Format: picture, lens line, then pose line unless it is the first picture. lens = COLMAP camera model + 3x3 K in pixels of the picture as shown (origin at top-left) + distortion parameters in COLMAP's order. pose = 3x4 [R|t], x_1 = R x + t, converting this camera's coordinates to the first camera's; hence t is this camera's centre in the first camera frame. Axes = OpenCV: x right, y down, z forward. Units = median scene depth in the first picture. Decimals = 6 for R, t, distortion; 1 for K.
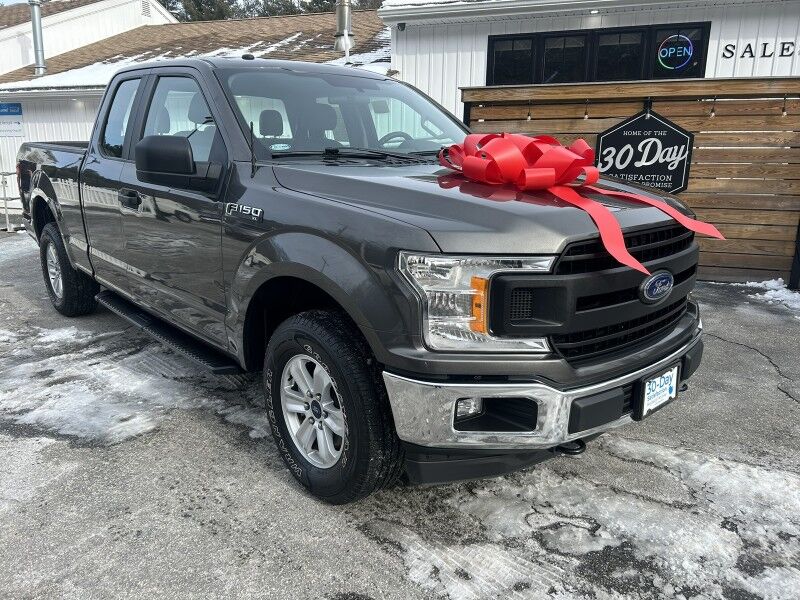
lens RADIAL K [[608.2, 0, 394.9], [0, 608.2, 310.4], [0, 0, 1]] dist [0.030091, -0.031444]
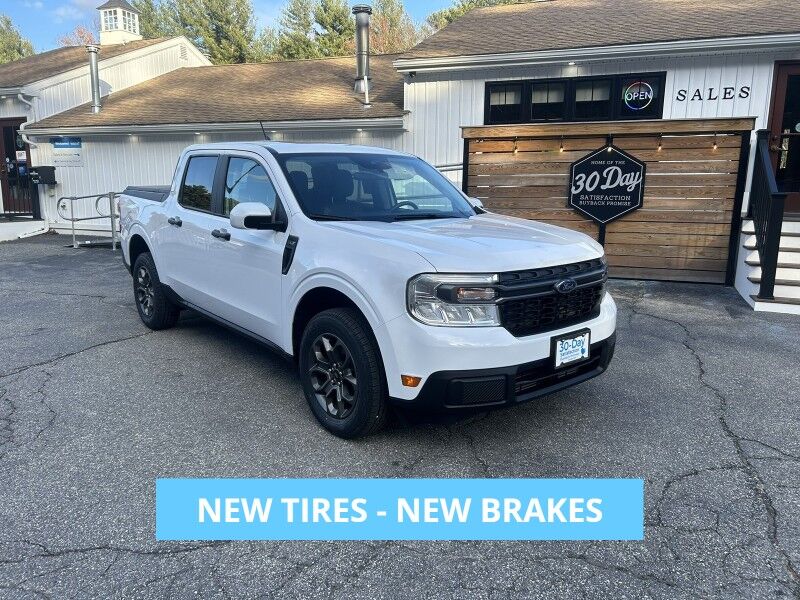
lens RADIAL K [[608.2, 0, 405.3], [0, 608.2, 308.3], [0, 0, 1]] dist [0.030091, -0.031444]
pose [[0.999986, -0.004320, -0.003158, -0.002189], [0.004180, 0.999060, -0.043141, 0.058630], [0.003342, 0.043127, 0.999064, -0.230950]]
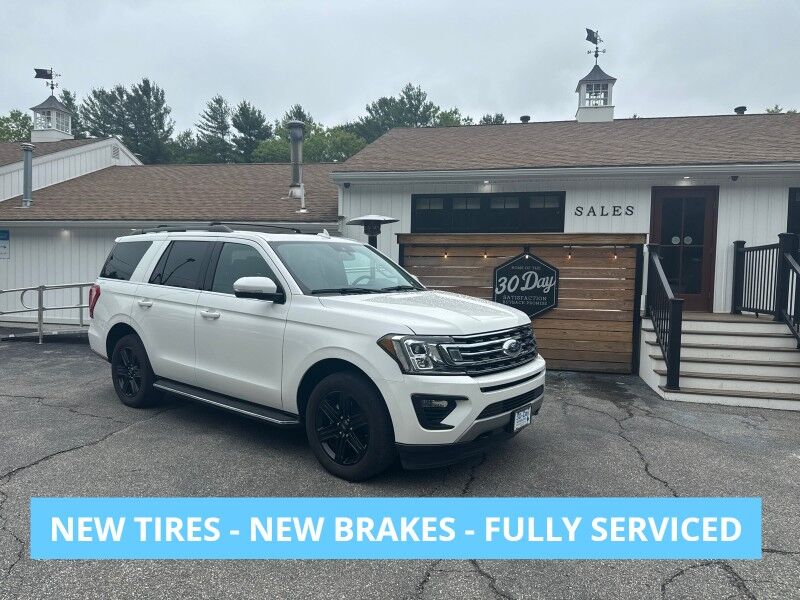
lens RADIAL K [[566.4, 0, 395.7], [0, 566.4, 301.6], [0, 0, 1]] dist [0.054943, -0.069046]
pose [[0.989286, 0.000395, 0.145992, -0.083873], [0.027314, 0.981839, -0.187742, 0.027307], [-0.143415, 0.189718, 0.971308, -0.224018]]
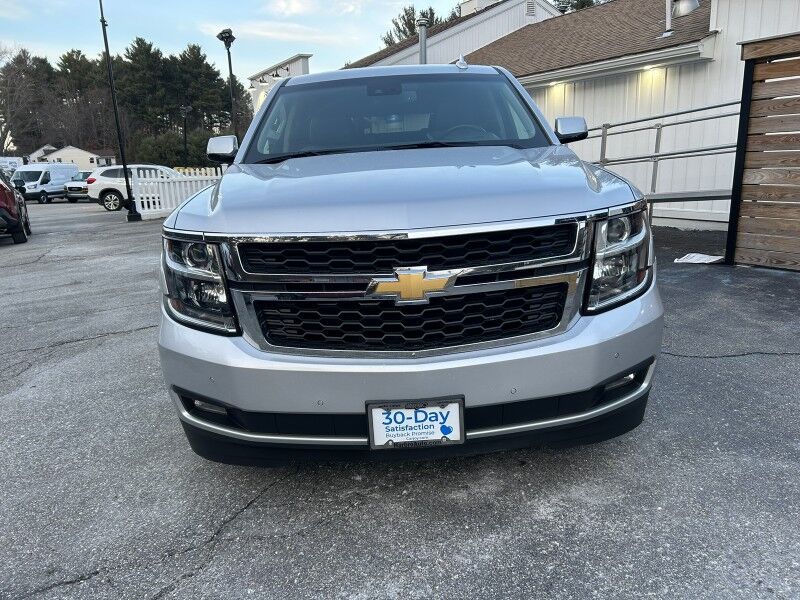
lens RADIAL K [[608.2, 0, 403.4], [0, 608.2, 304.9], [0, 0, 1]] dist [0.030091, -0.031444]
pose [[0.774303, 0.105344, -0.623985, 0.341021], [-0.099554, 0.994046, 0.044282, -0.017562], [0.624935, 0.027832, 0.780181, 0.124780]]
